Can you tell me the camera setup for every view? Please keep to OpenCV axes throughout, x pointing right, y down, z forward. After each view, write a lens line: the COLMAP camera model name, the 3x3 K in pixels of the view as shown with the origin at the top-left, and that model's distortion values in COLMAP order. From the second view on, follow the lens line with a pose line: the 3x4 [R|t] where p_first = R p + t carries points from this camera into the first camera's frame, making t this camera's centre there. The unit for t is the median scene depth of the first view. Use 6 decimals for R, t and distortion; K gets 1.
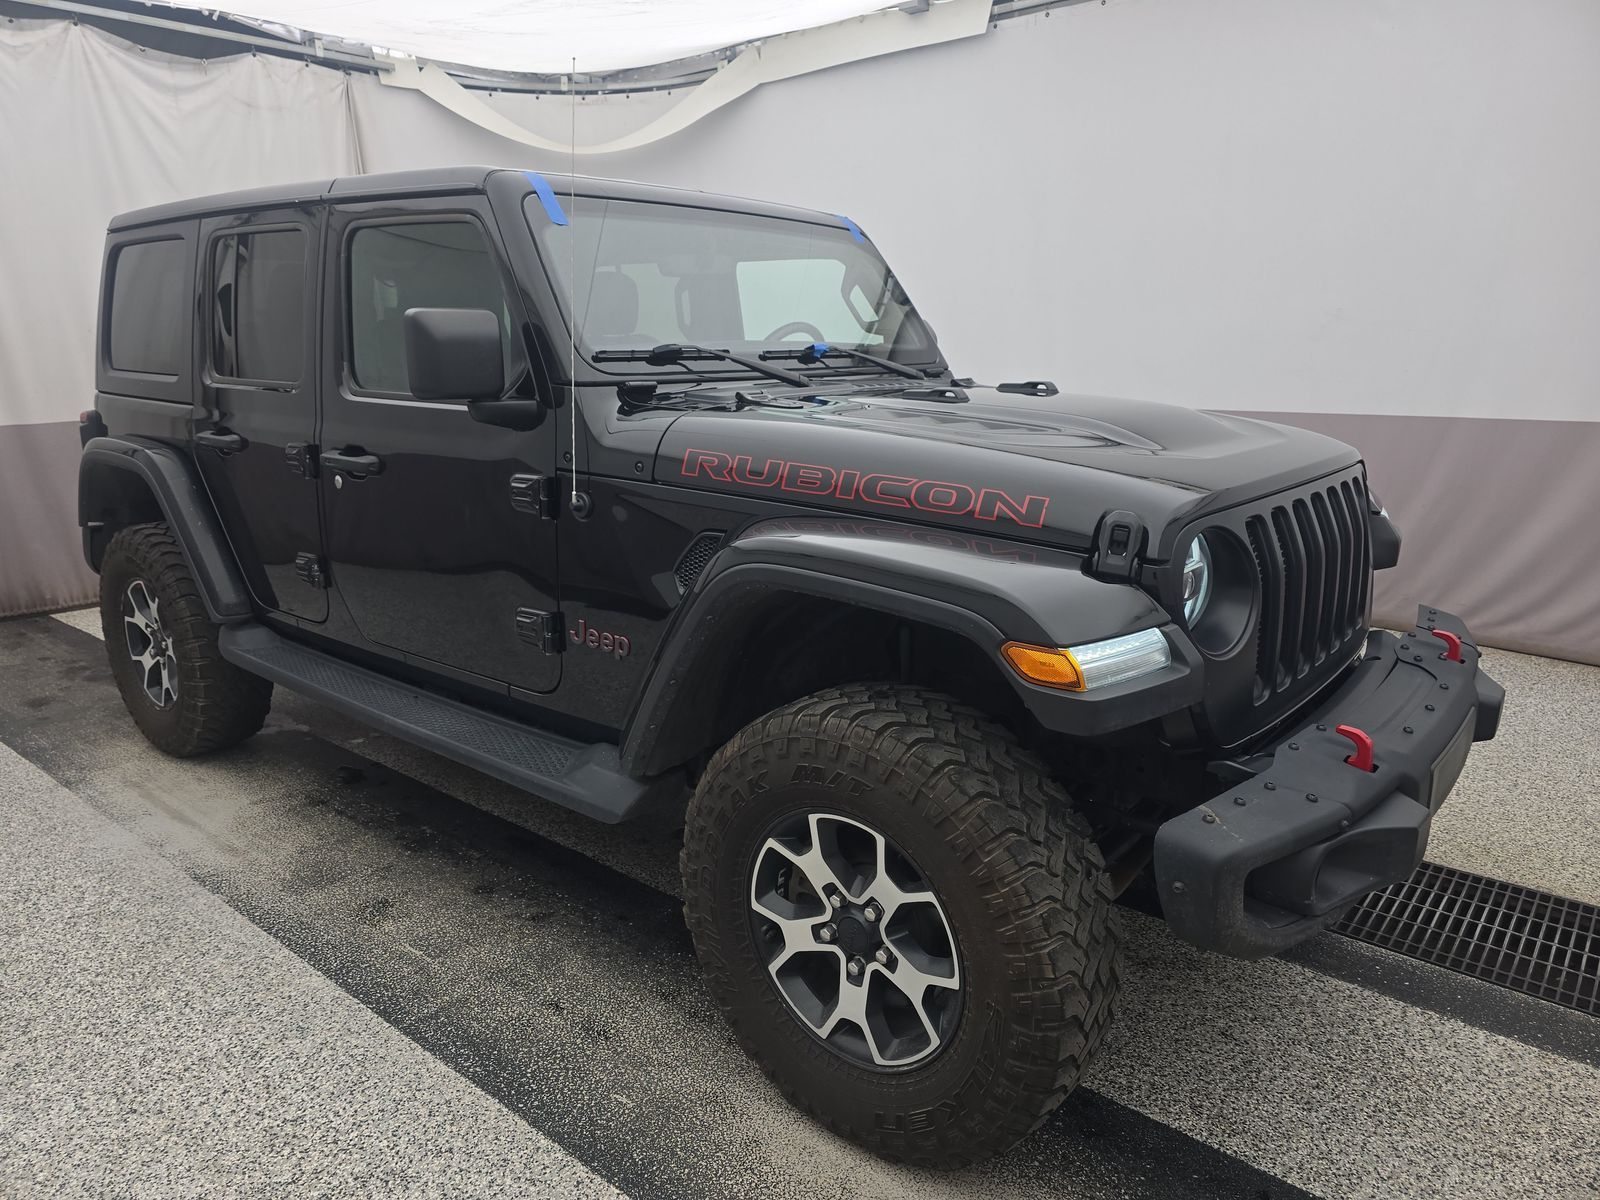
lens RADIAL K [[1076.1, 0, 795.4], [0, 1076.1, 594.7], [0, 0, 1]] dist [0.037787, -0.032750]
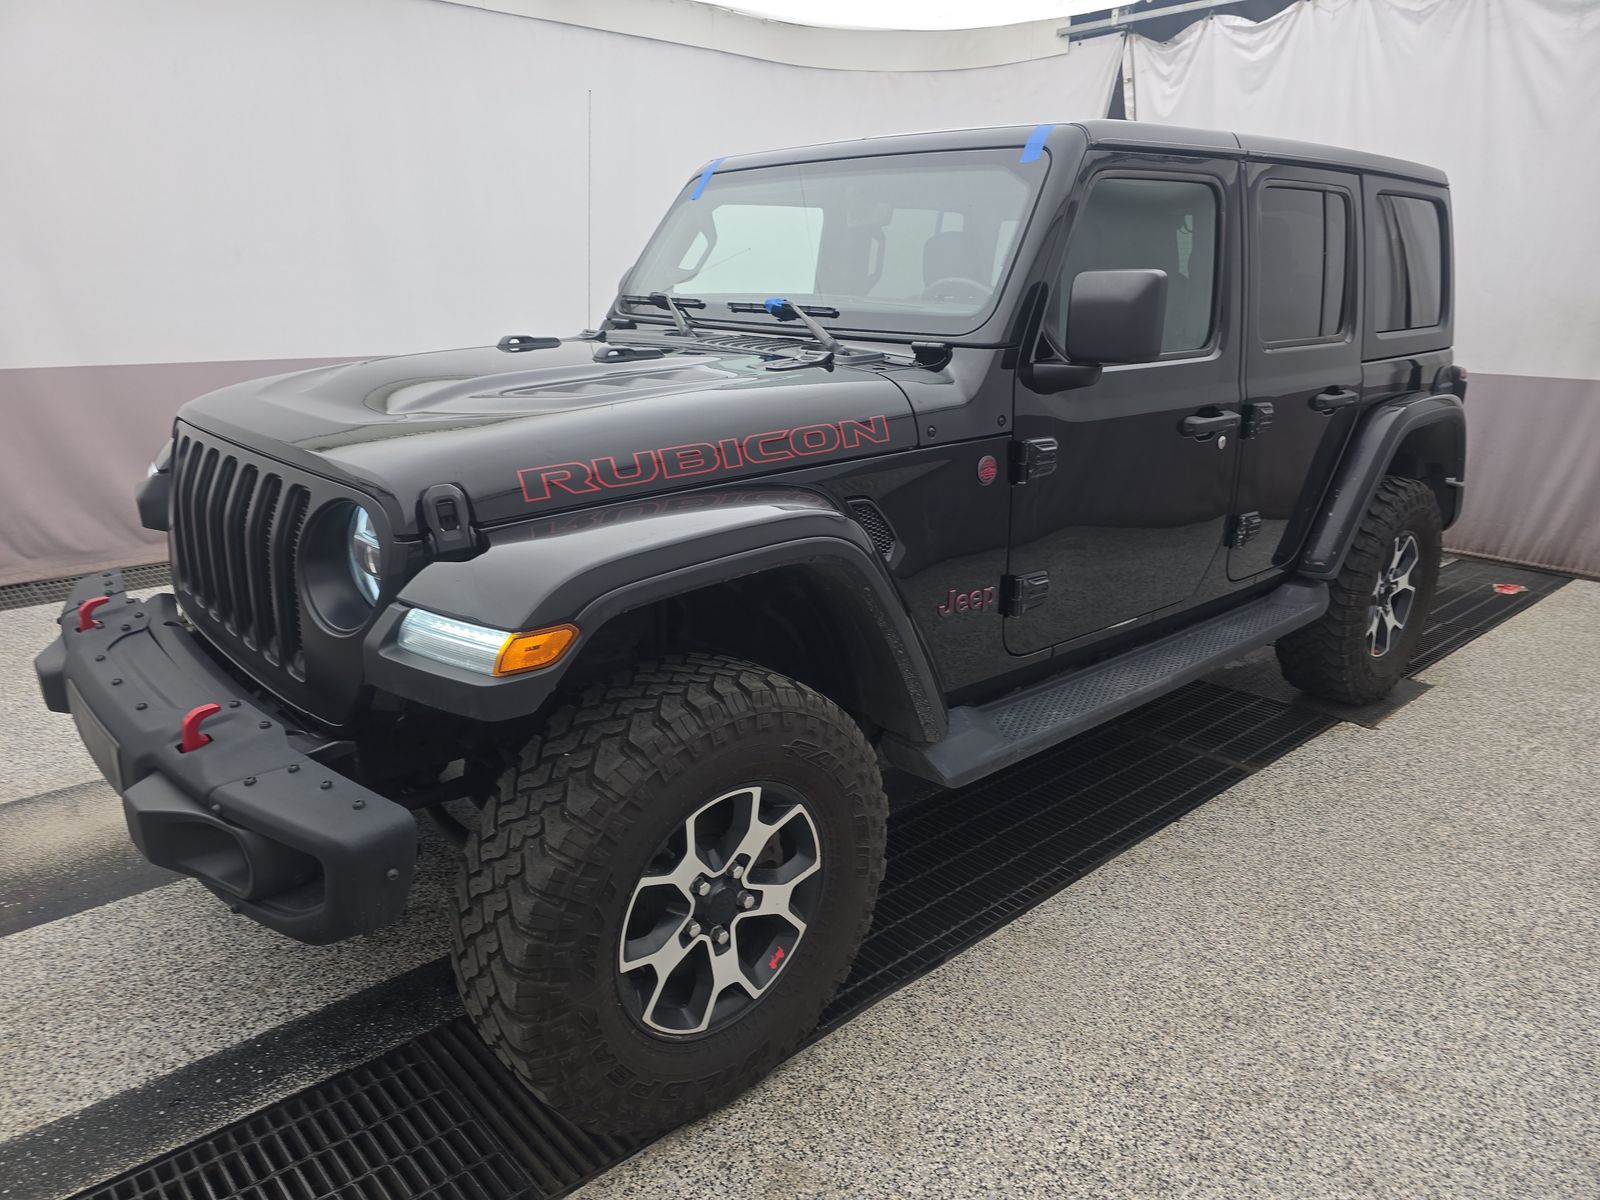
lens RADIAL K [[1076.1, 0, 795.4], [0, 1076.1, 594.7], [0, 0, 1]] dist [0.037787, -0.032750]
pose [[-0.133816, 0.285620, -0.948955, 1.032613], [-0.244219, 0.918530, 0.310901, -0.305347], [0.960443, 0.273356, -0.053160, 1.188786]]
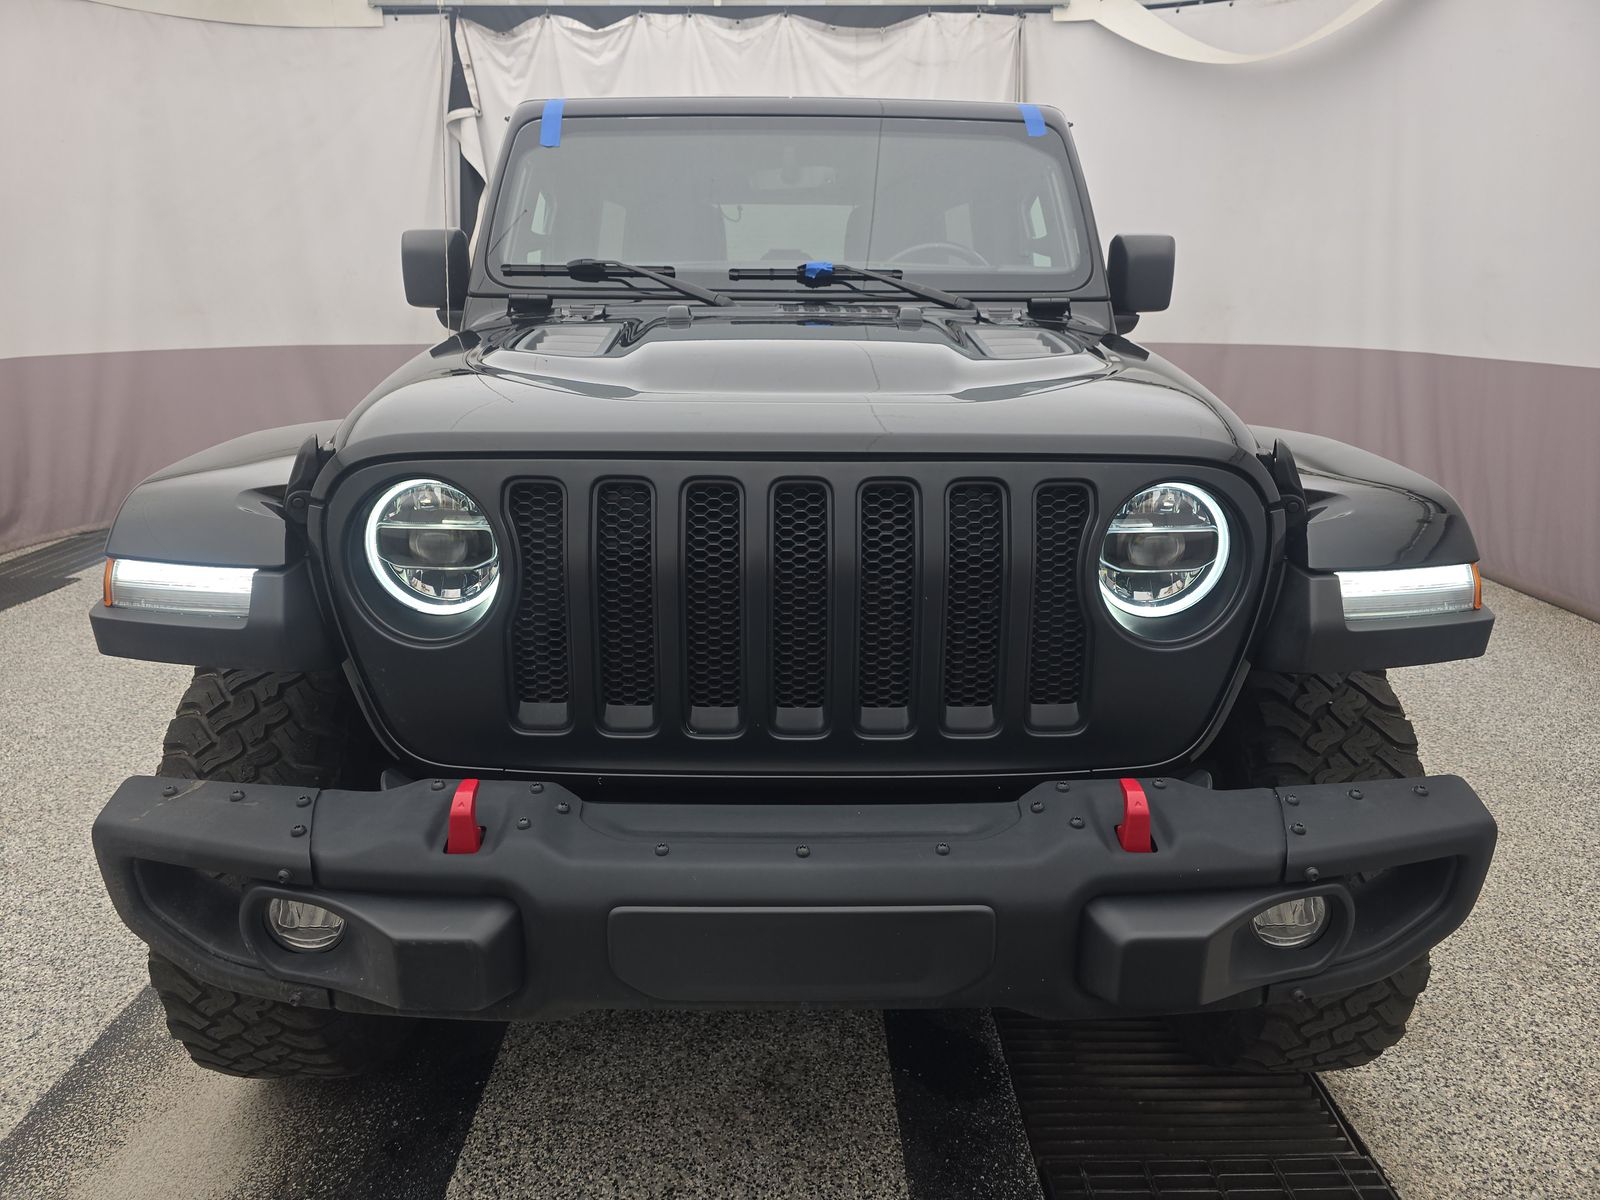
lens RADIAL K [[1076.1, 0, 795.4], [0, 1076.1, 594.7], [0, 0, 1]] dist [0.037787, -0.032750]
pose [[0.653025, 0.212738, -0.726843, 0.724572], [-0.185014, 0.975470, 0.119284, -0.075645], [0.734390, 0.056581, 0.676365, 0.435306]]
